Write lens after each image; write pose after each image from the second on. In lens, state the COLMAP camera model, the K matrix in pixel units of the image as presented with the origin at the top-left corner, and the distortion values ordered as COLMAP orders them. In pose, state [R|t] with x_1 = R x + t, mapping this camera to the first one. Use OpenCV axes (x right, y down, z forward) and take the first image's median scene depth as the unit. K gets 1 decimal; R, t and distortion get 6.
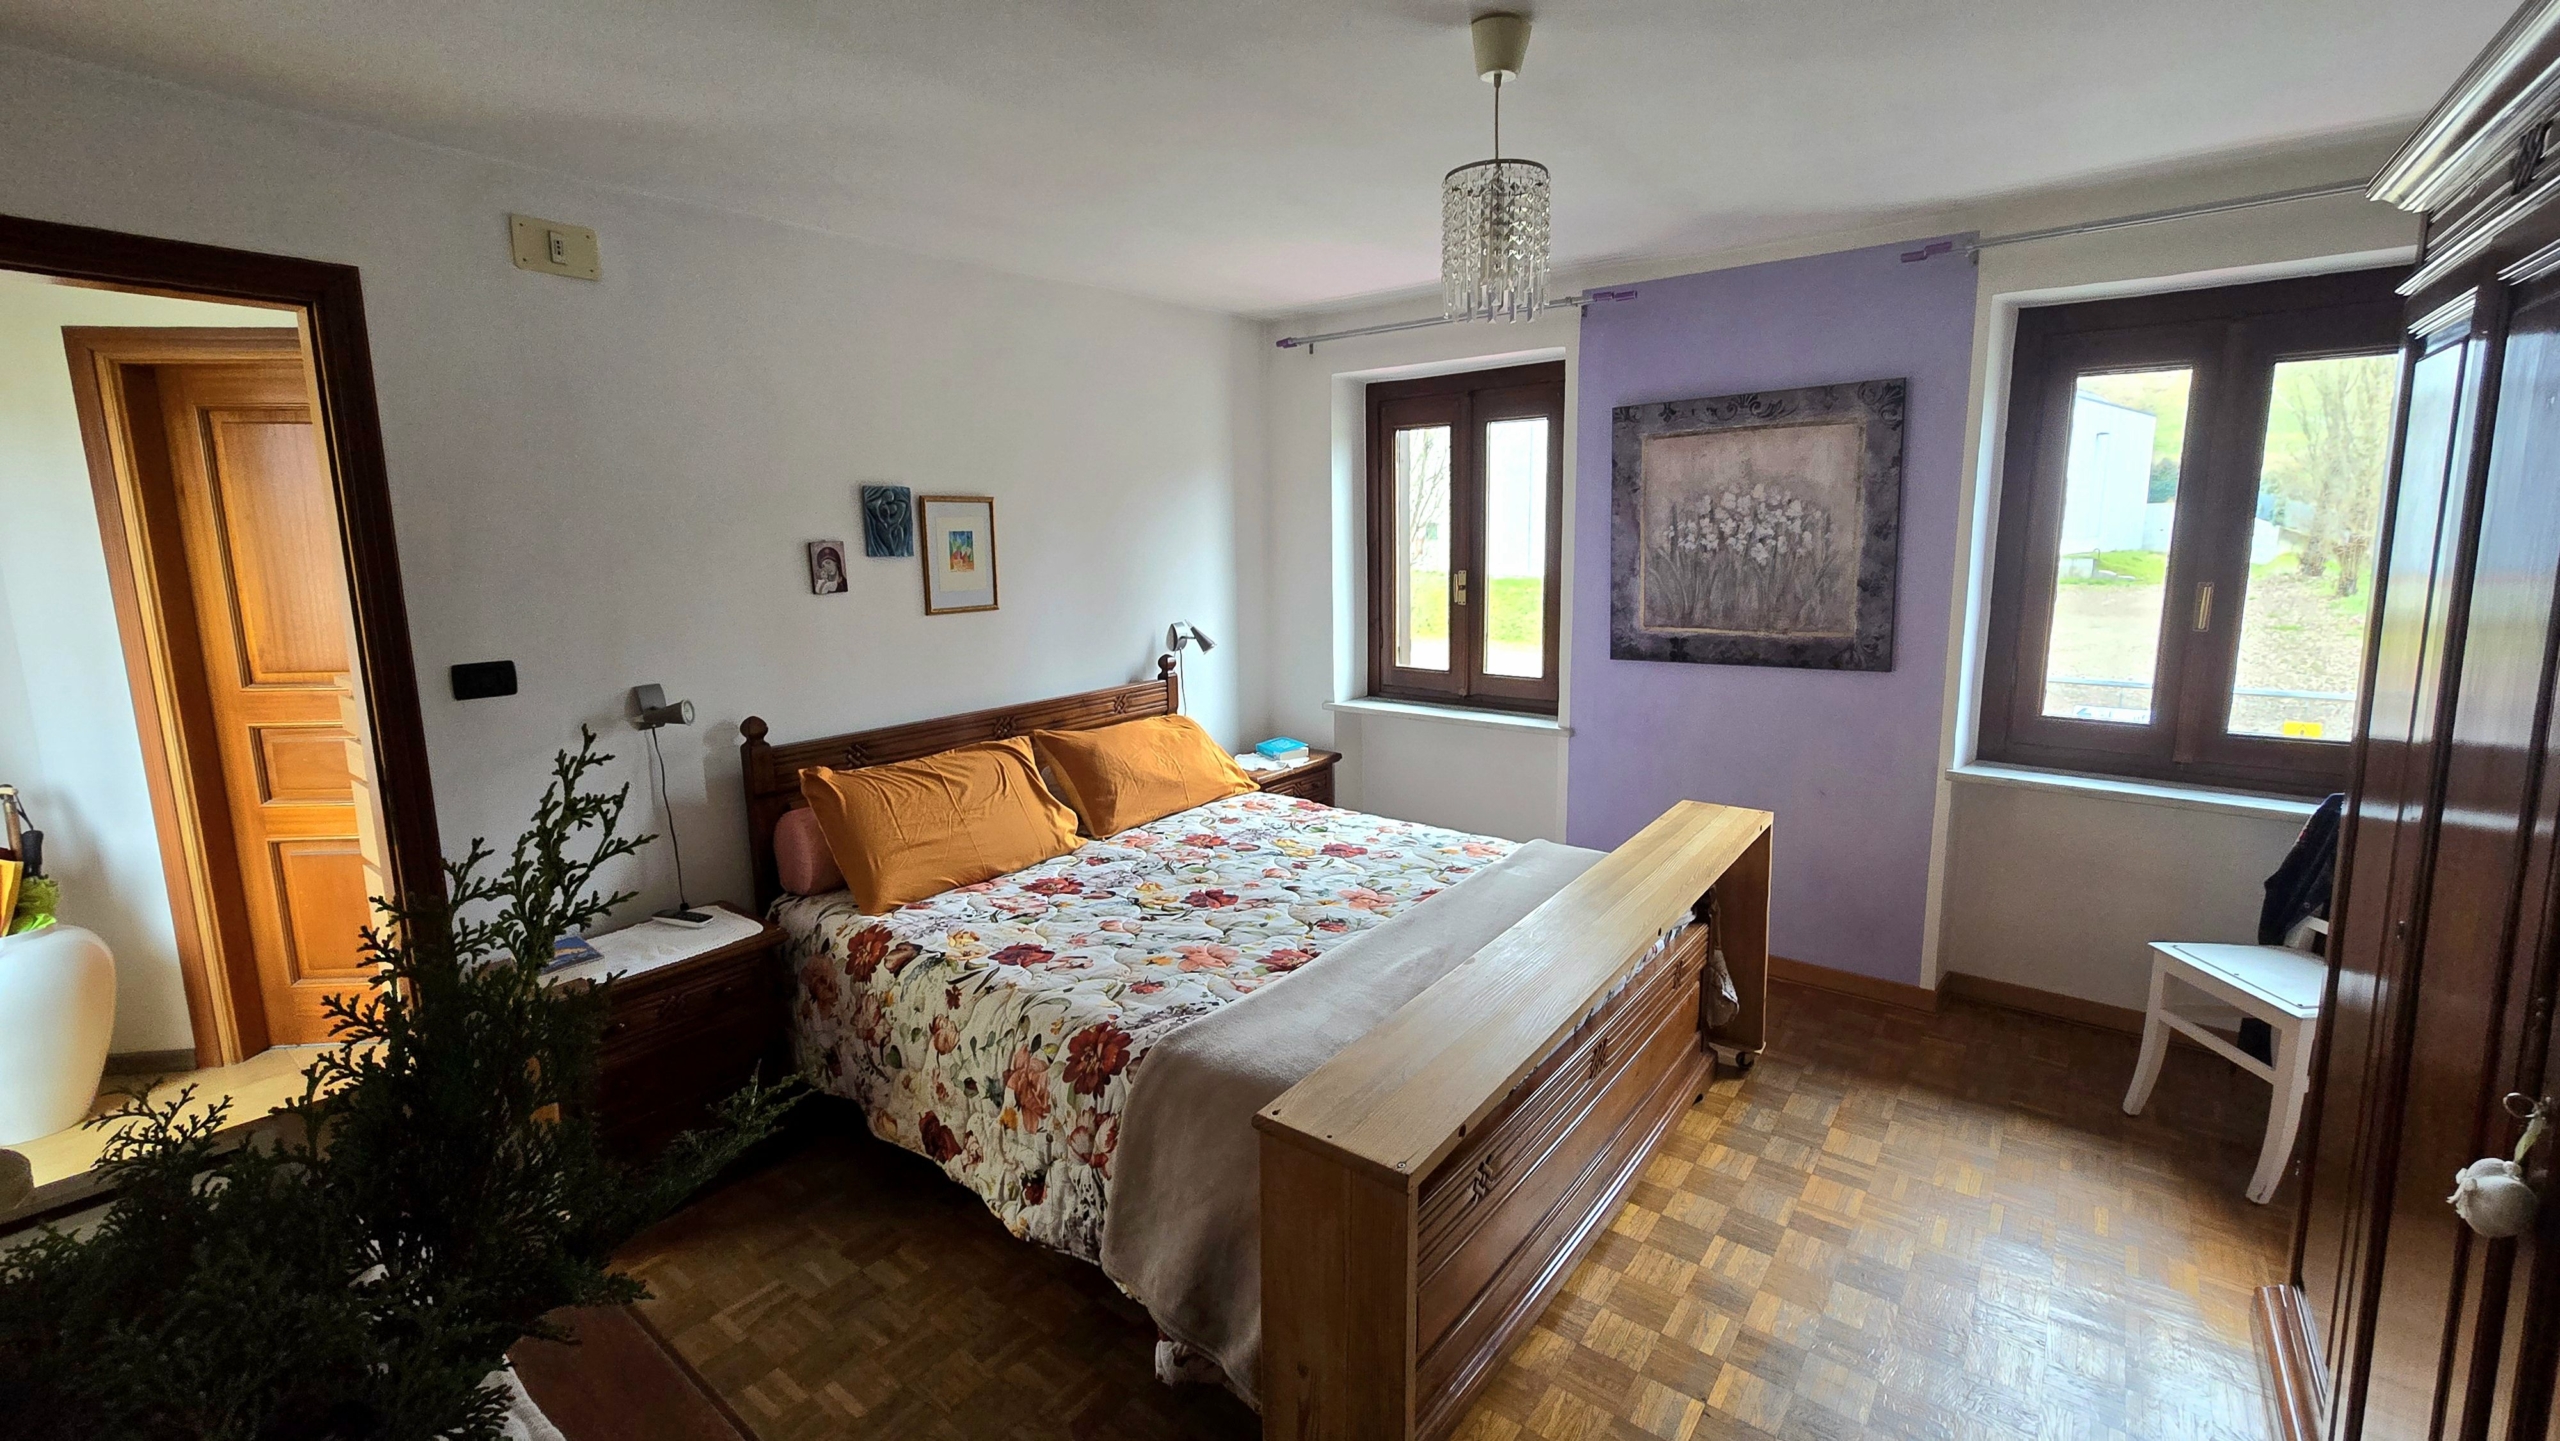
lens RADIAL K [[1044.5, 0, 1290.5], [0, 1044.5, 695.4], [0, 0, 1]] dist [-0.004663, 0.003167]
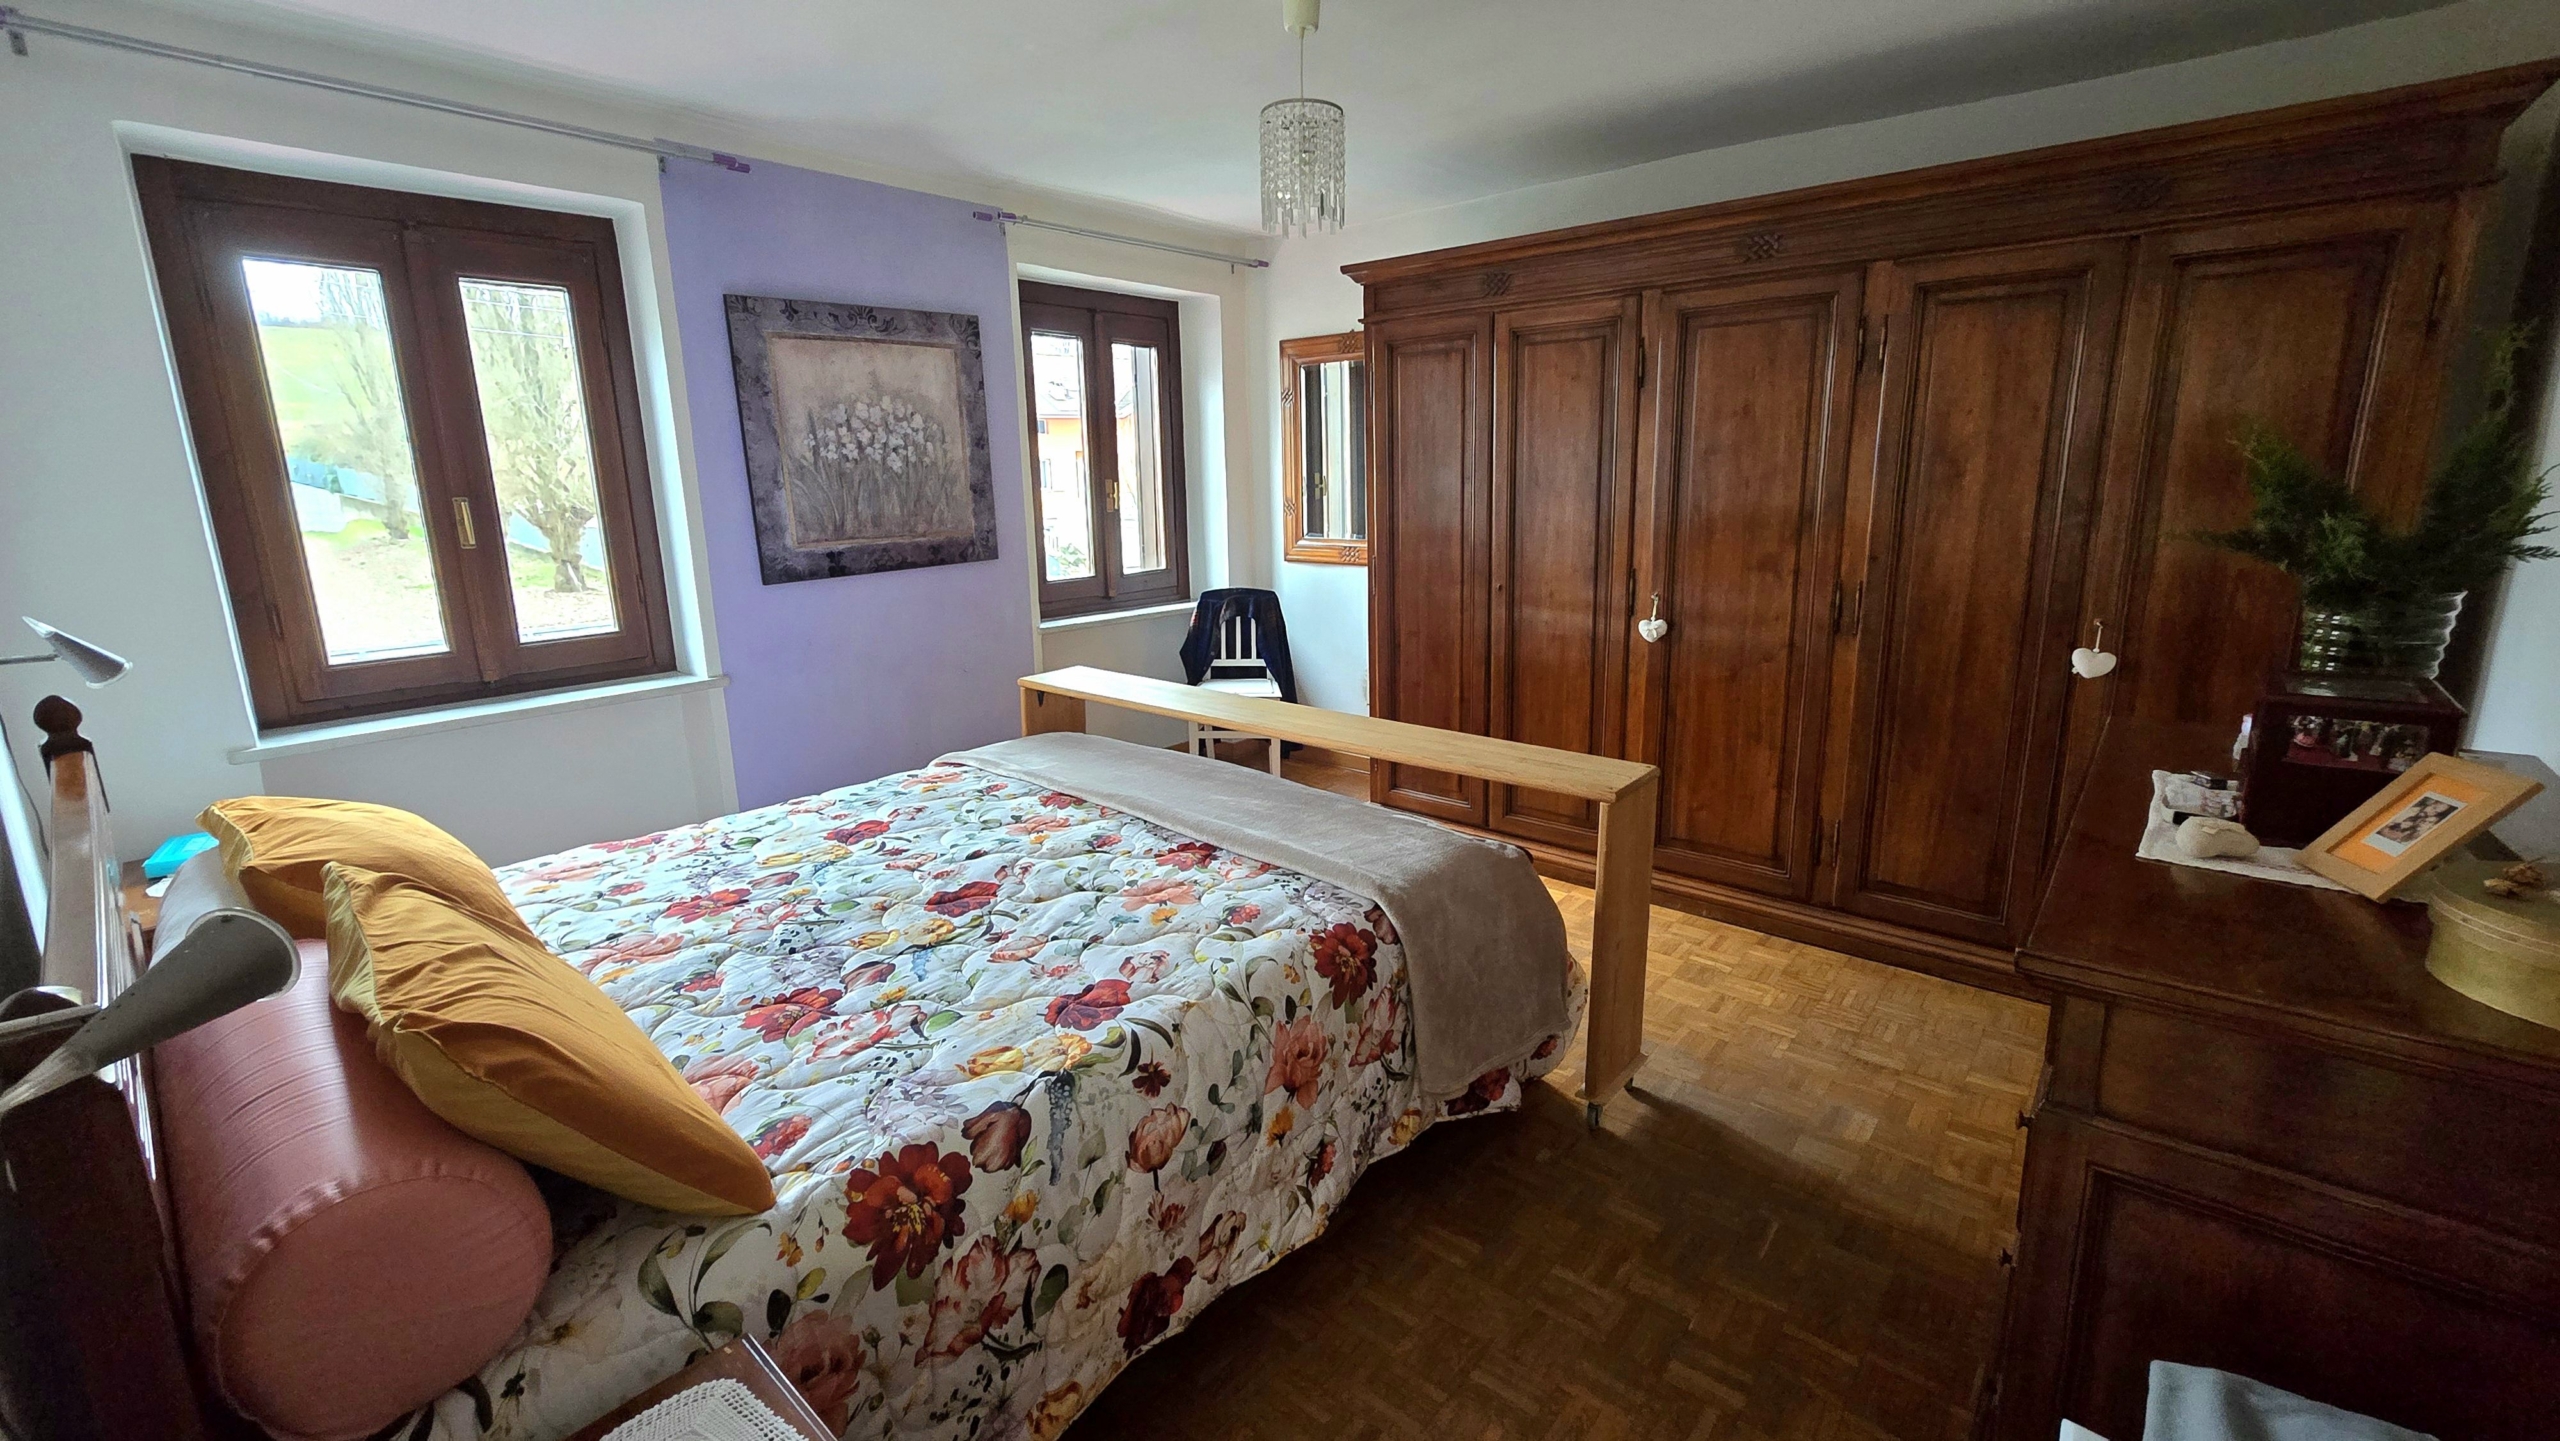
lens RADIAL K [[1044.5, 0, 1290.5], [0, 1044.5, 695.4], [0, 0, 1]] dist [-0.004663, 0.003167]
pose [[0.048842, -0.199862, 0.978606, -0.655314], [0.174500, 0.966414, 0.188662, -0.039128], [-0.983445, 0.161552, 0.082078, 0.585393]]
